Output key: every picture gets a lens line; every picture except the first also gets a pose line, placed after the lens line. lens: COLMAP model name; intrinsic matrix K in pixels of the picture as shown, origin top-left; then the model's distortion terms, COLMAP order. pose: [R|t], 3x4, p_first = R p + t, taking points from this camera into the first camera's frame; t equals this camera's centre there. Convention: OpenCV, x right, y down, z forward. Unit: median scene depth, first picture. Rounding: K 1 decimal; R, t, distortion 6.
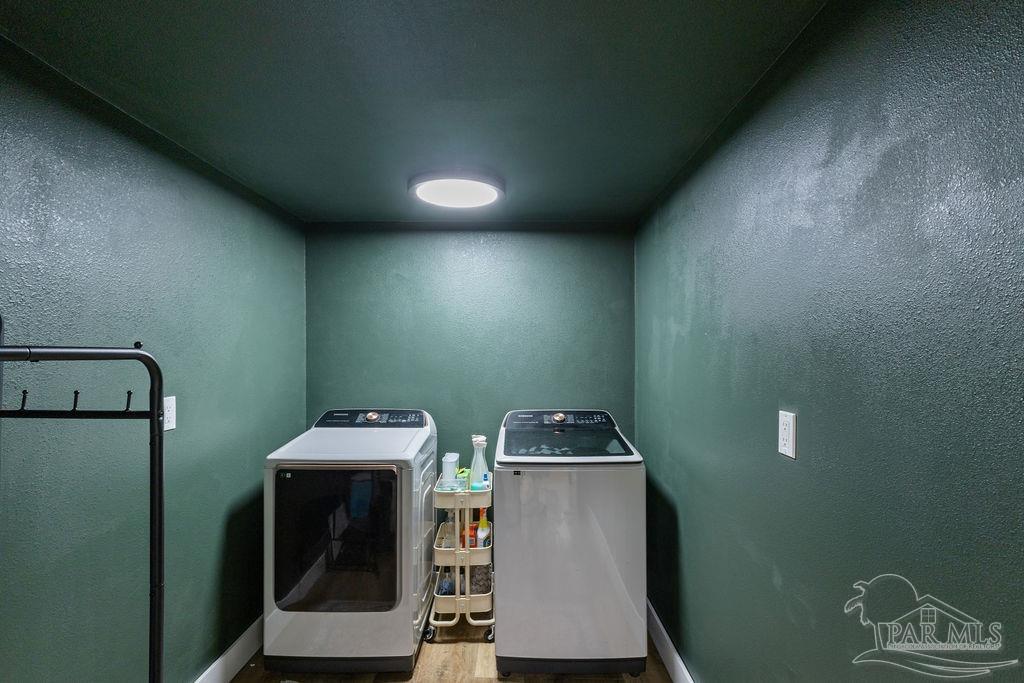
lens RADIAL K [[485.3, 0, 507.4], [0, 485.3, 359.8], [0, 0, 1]] dist [-0.000764, -0.000003]
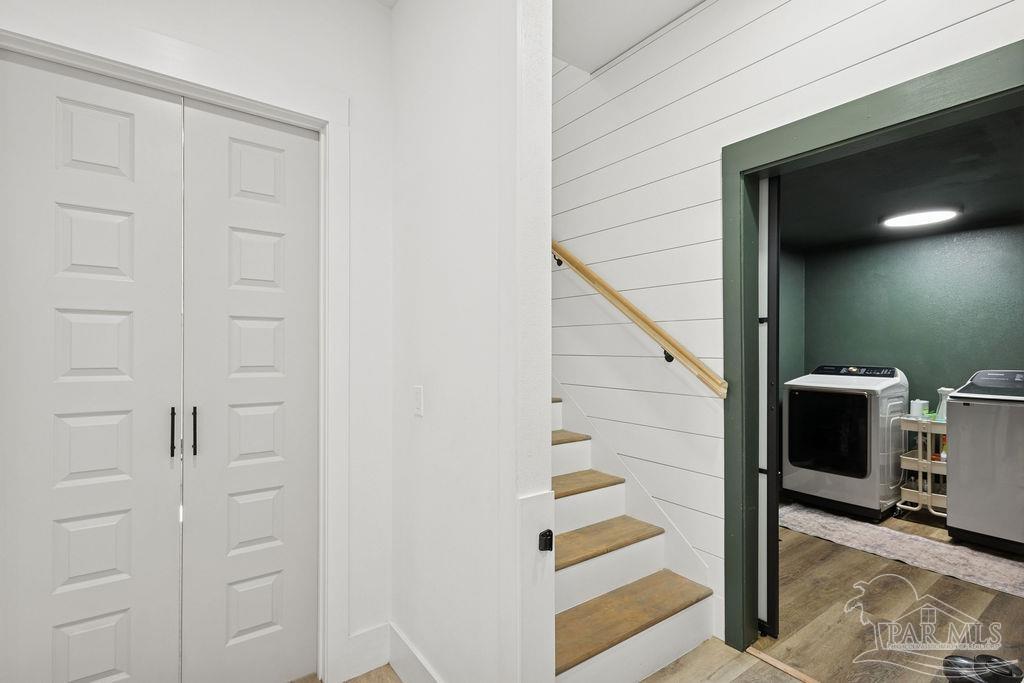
lens RADIAL K [[465.4, 0, 512.0], [0, 465.4, 341.5], [0, 0, 1]] dist [0.000057, -0.000013]
pose [[0.602452, -0.000570, -0.798155, 0.271598], [-0.007486, 0.999952, -0.006364, 0.049609], [0.798120, 0.009809, 0.602419, -0.821176]]
